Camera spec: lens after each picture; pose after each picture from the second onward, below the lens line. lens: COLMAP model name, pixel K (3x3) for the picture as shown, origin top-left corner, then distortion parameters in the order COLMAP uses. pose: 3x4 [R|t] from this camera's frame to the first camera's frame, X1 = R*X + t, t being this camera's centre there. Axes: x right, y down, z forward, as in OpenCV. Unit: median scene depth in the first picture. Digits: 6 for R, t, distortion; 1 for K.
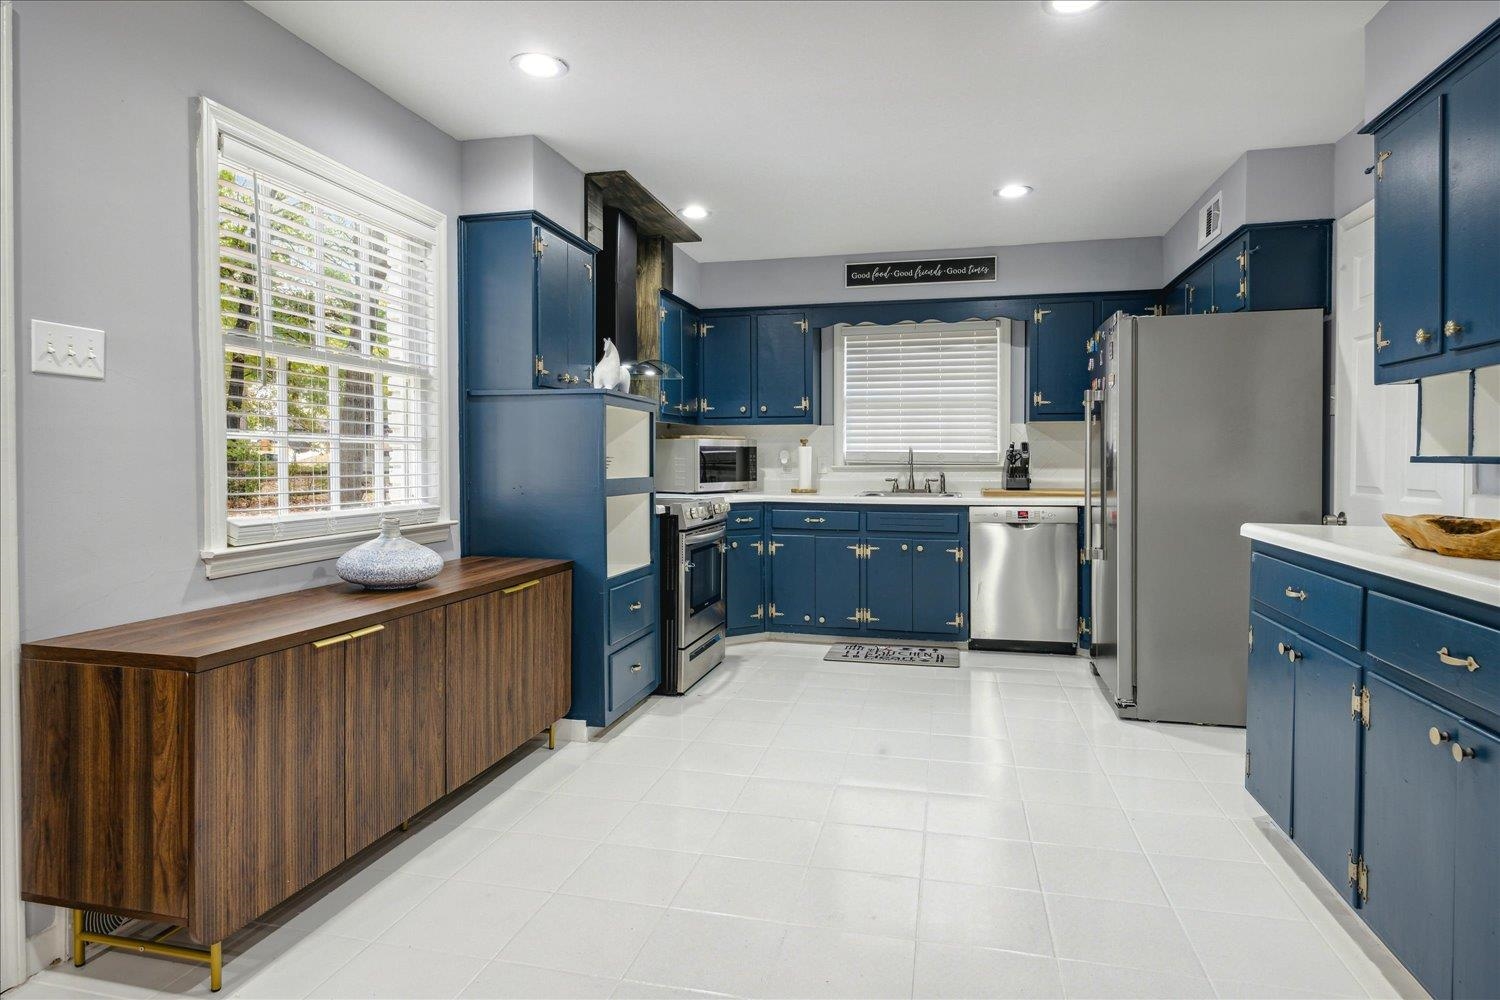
lens RADIAL K [[847.7, 0, 750.0], [0, 847.7, 500.0], [0, 0, 1]] dist [0.000470, 0.000472]
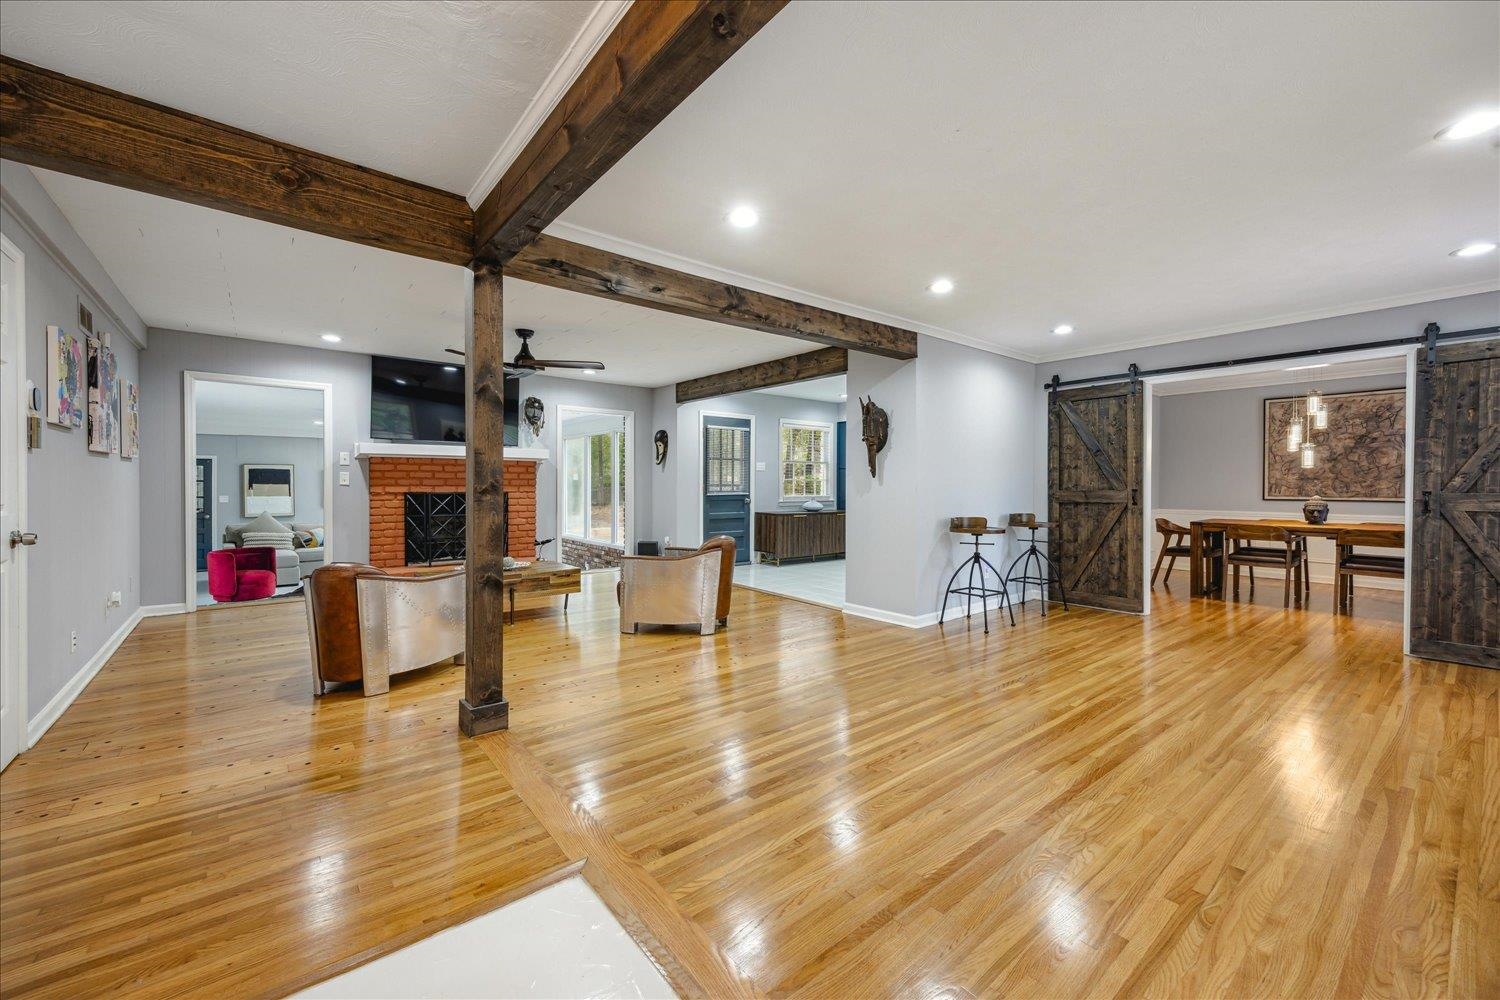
lens RADIAL K [[594.0, 0, 748.1], [0, 594.0, 493.6], [0, 0, 1]] dist [0.002038, 0.000118]
pose [[0.790627, 0.011115, -0.612197, 0.839701], [-0.031661, 0.999240, -0.022748, 0.058151], [0.611479, 0.037368, 0.790378, -1.173173]]
